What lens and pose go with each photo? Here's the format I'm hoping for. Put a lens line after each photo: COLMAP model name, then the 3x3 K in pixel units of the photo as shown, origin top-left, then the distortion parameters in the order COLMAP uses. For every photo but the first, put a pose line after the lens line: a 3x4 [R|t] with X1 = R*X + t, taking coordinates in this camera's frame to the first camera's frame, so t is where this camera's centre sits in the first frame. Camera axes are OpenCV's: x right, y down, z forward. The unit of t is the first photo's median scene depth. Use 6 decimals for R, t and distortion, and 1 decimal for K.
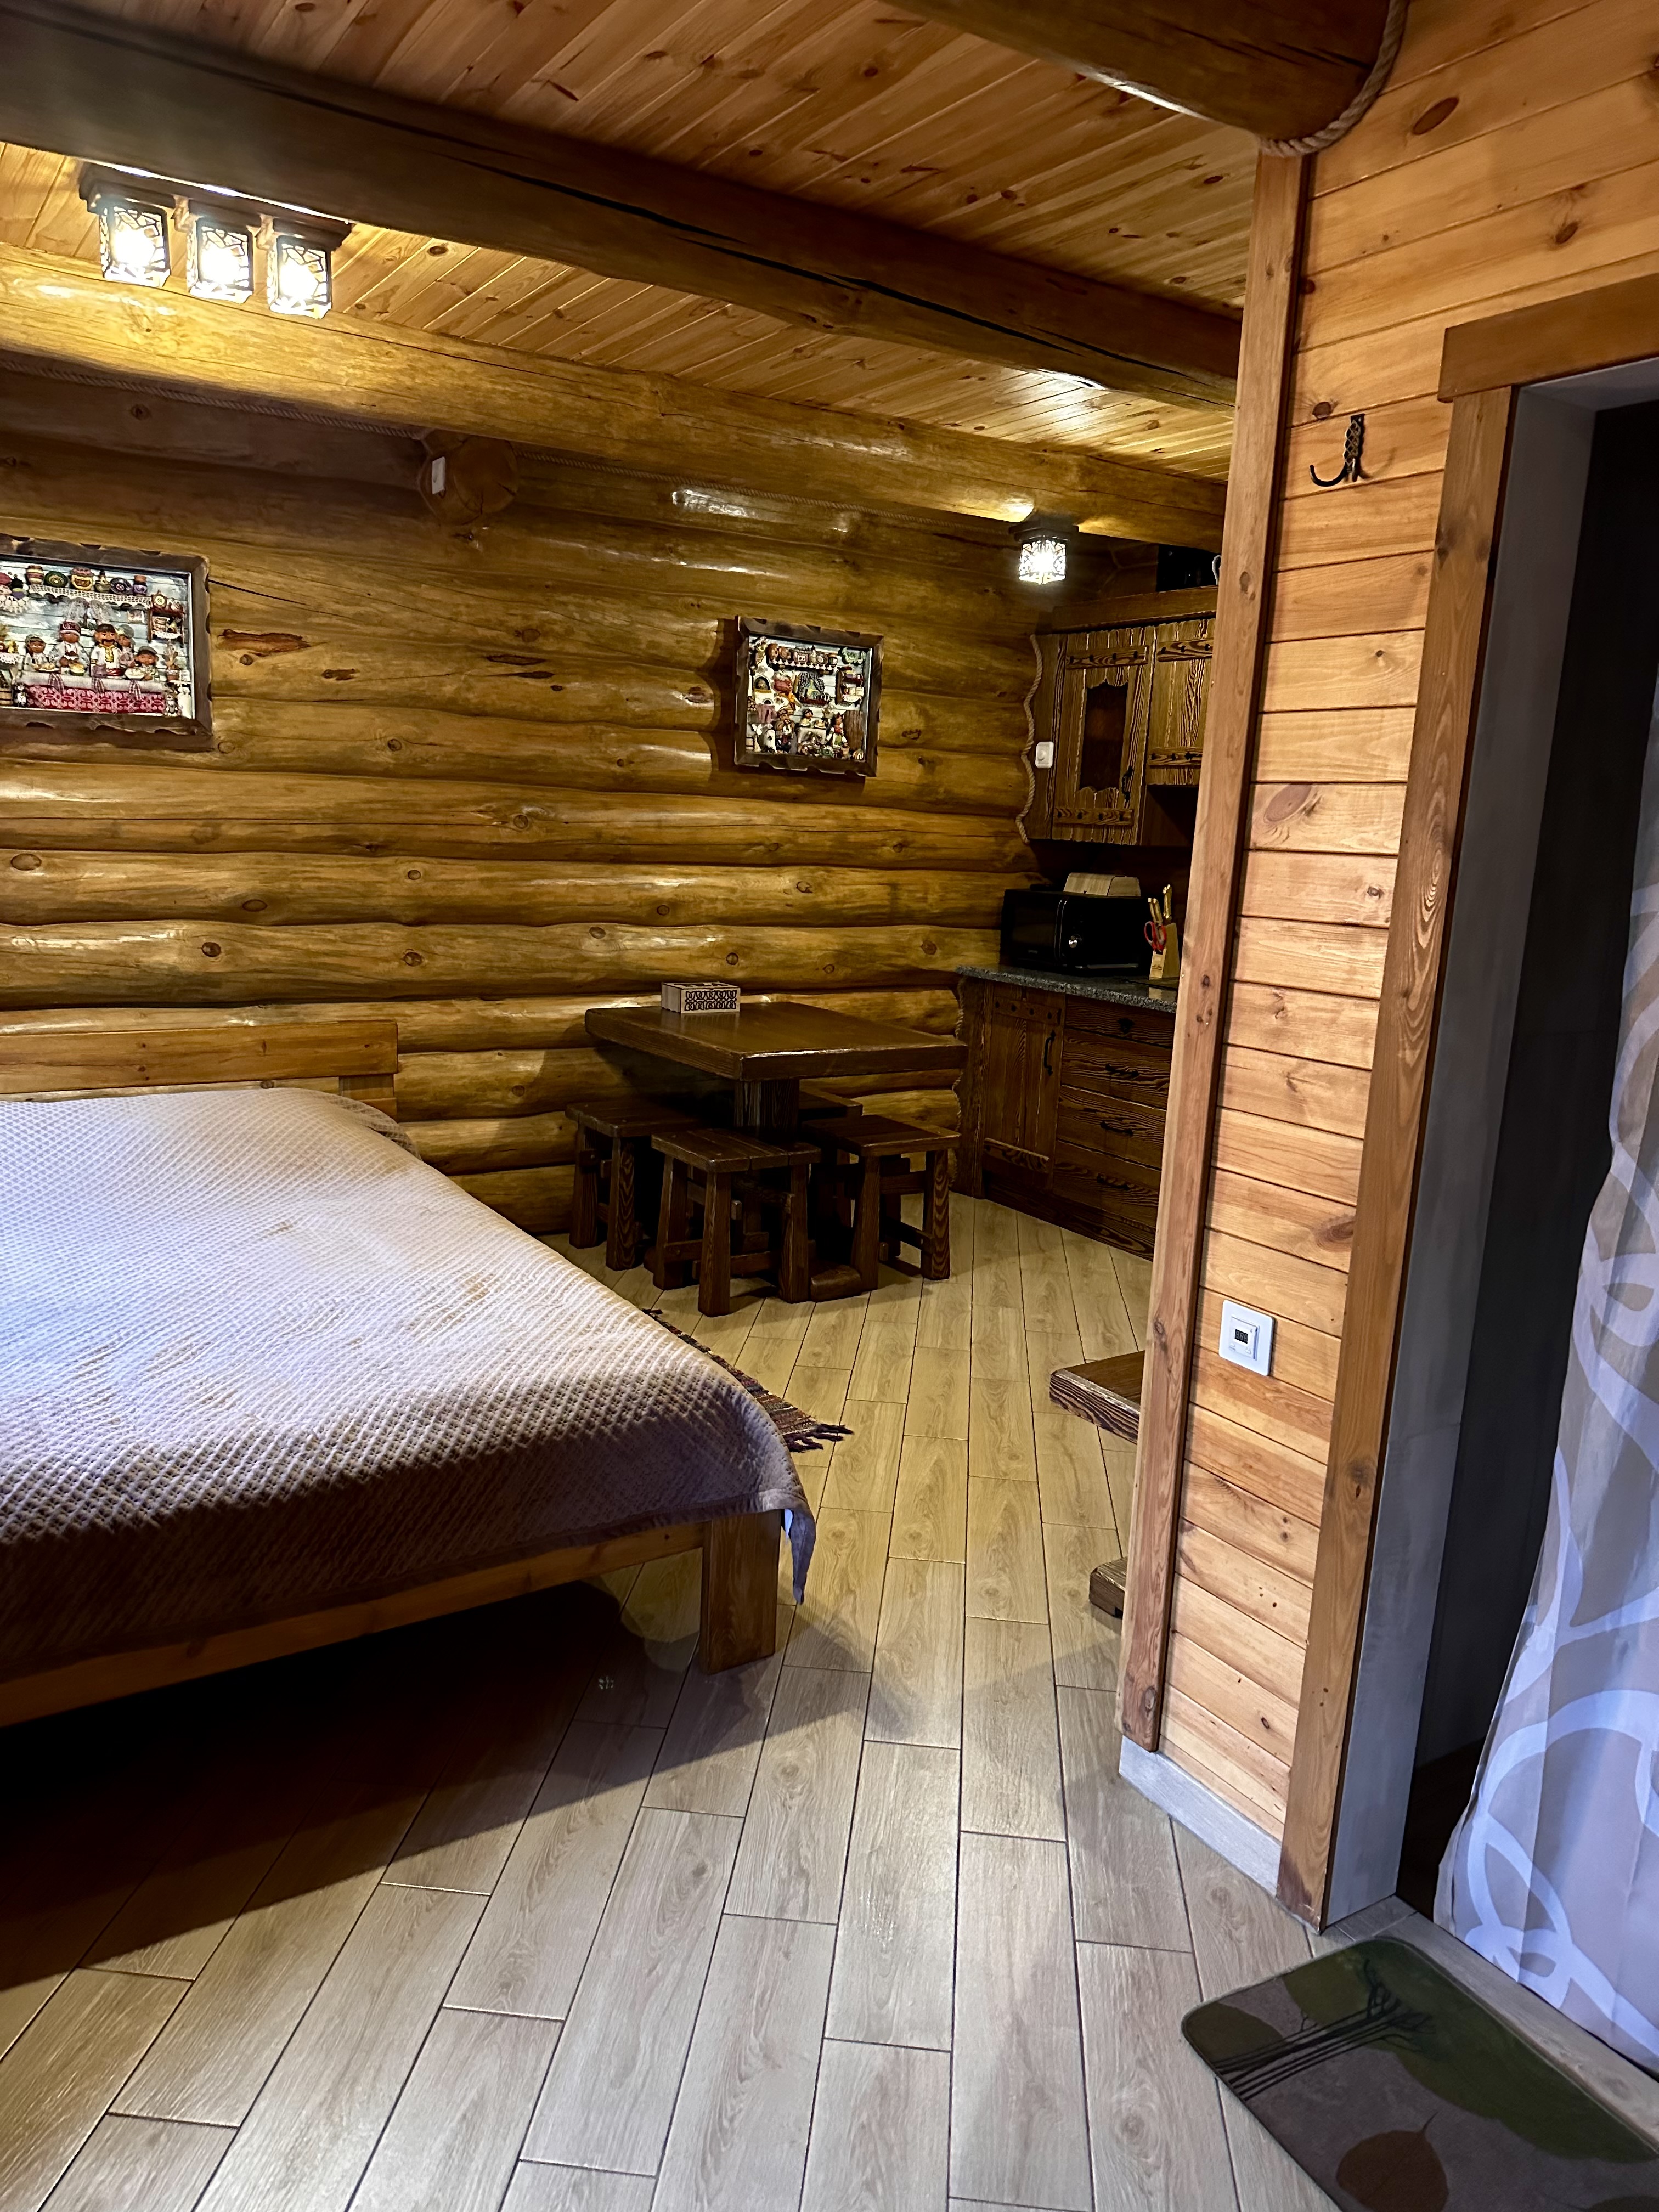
lens RADIAL K [[1541.2, 0, 829.9], [0, 1541.2, 1121.7], [0, 0, 1]] dist [0.159893, -0.317418]
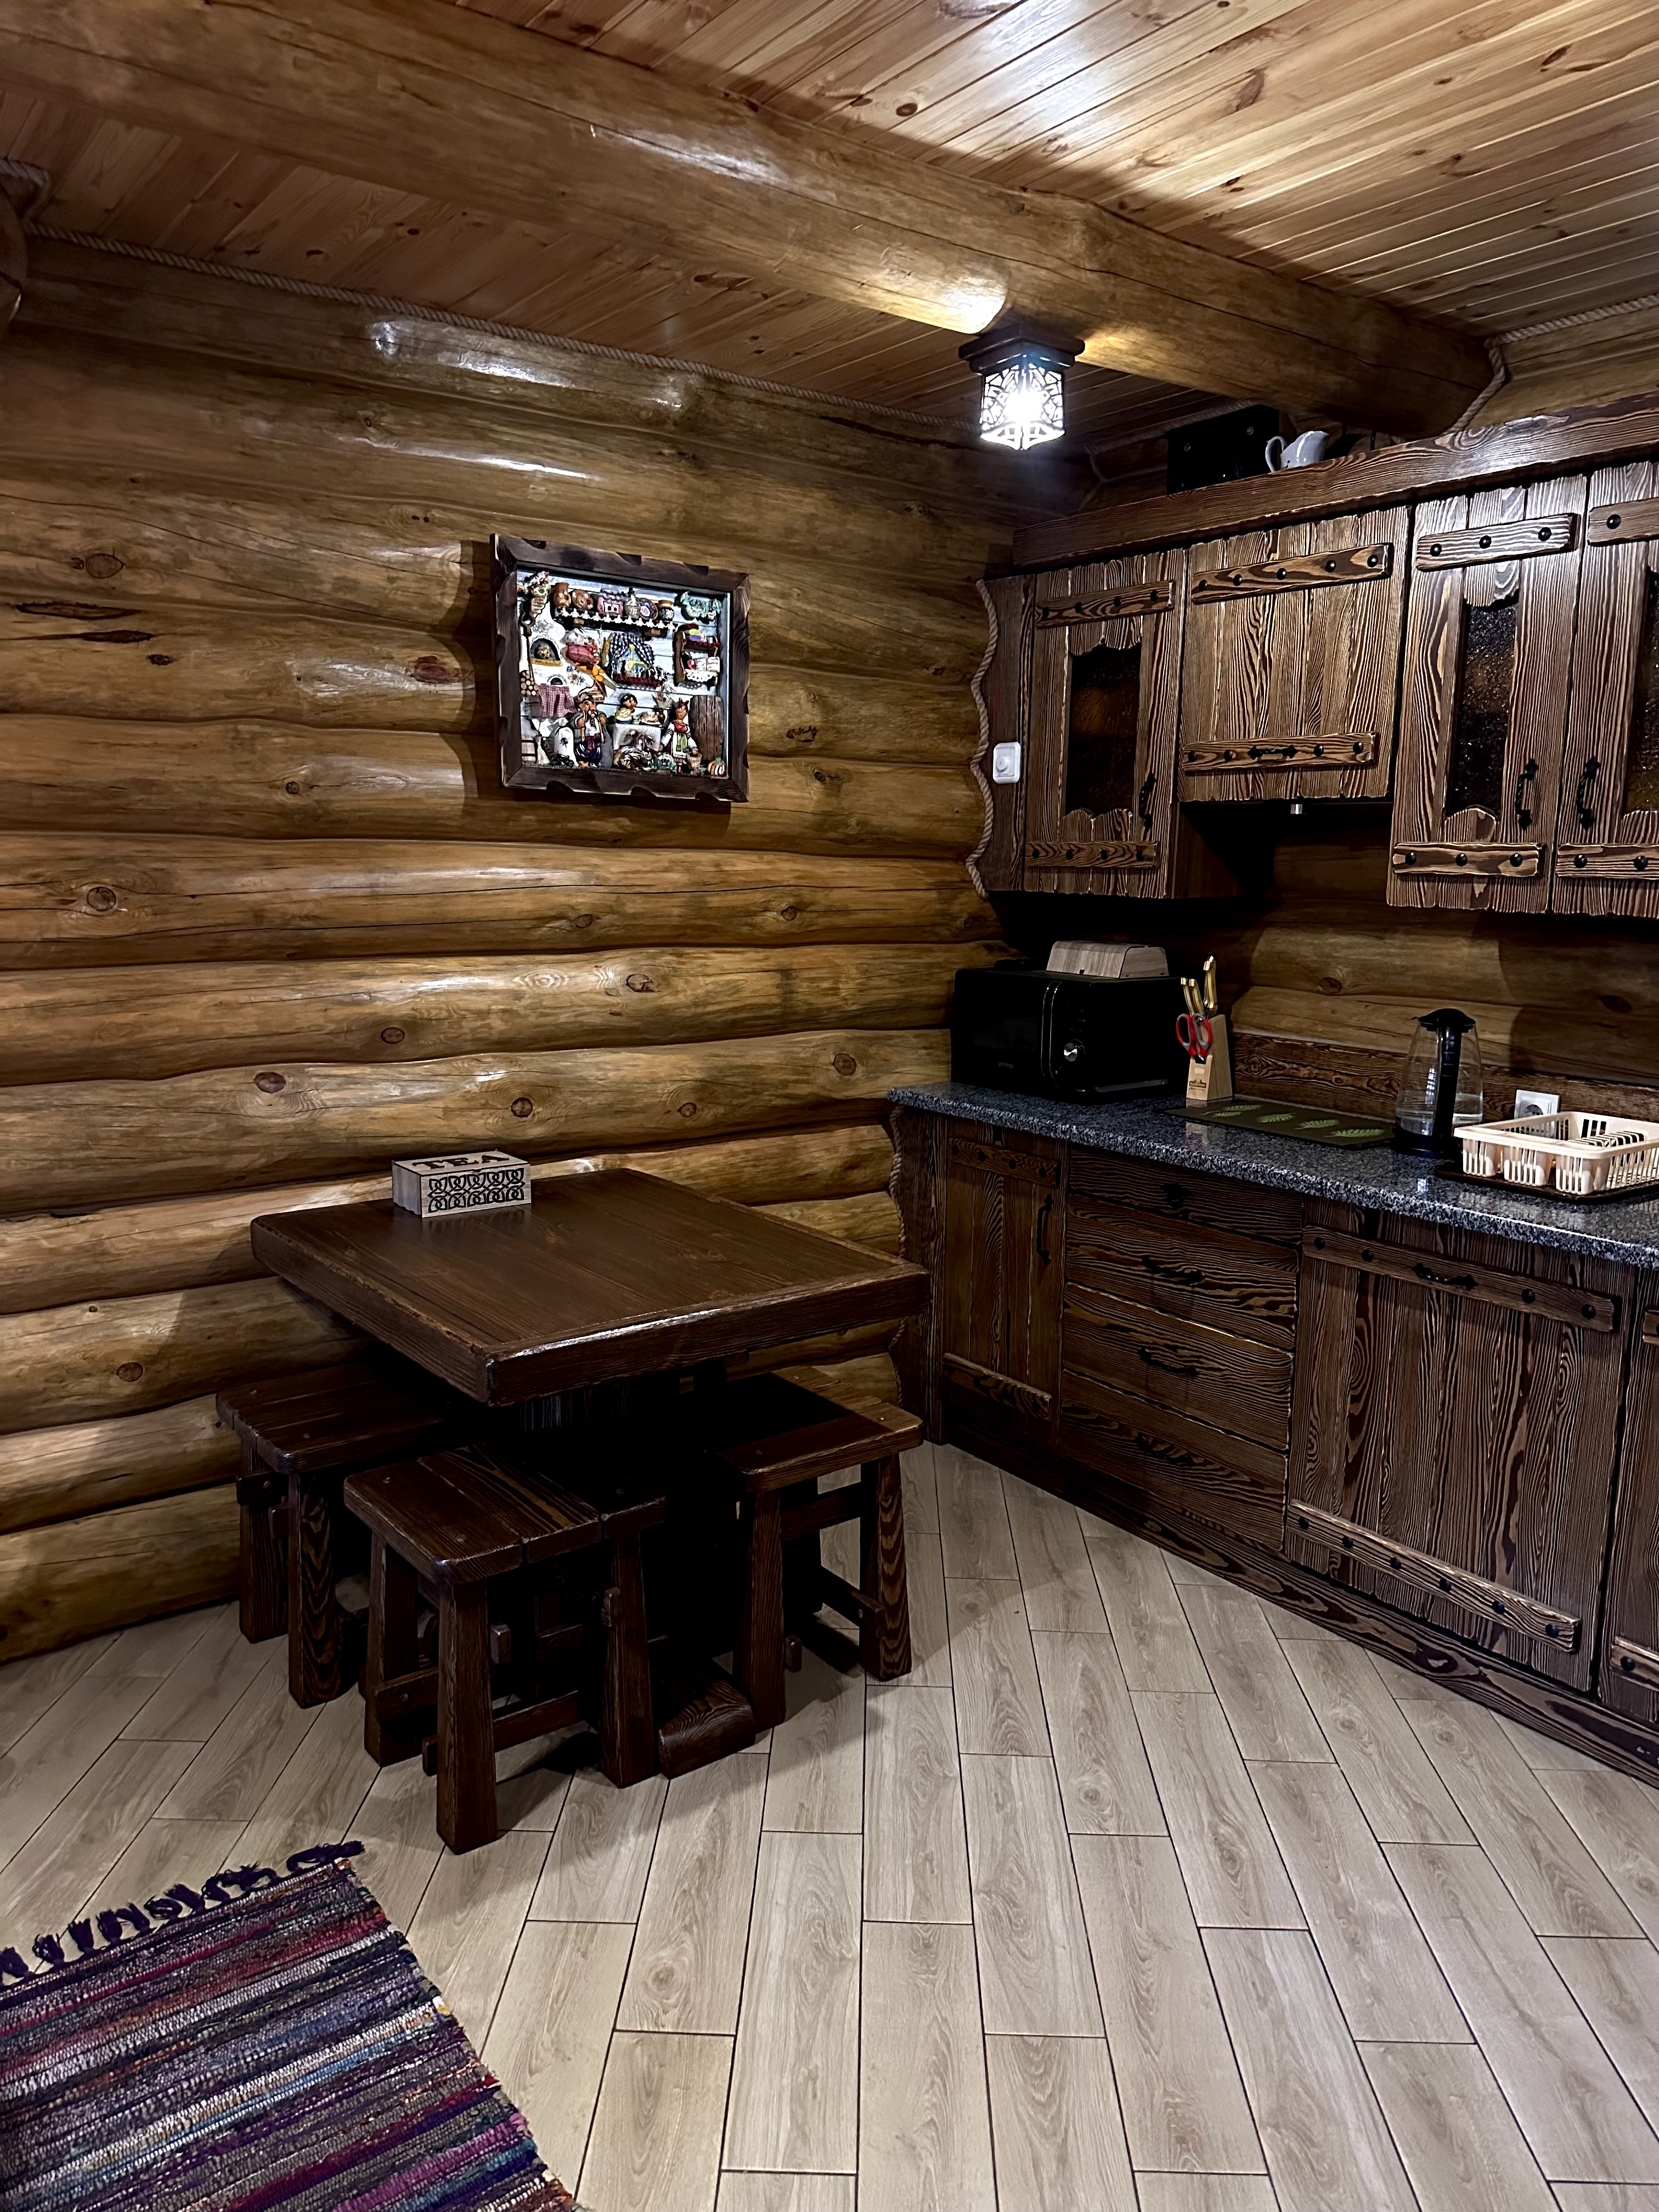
lens RADIAL K [[1541.2, 0, 829.9], [0, 1541.2, 1121.7], [0, 0, 1]] dist [0.159893, -0.317418]
pose [[0.997291, -0.043320, 0.059451, 0.020739], [0.044645, 0.998779, -0.021137, -0.083137], [-0.058462, 0.023734, 0.998007, 0.396201]]
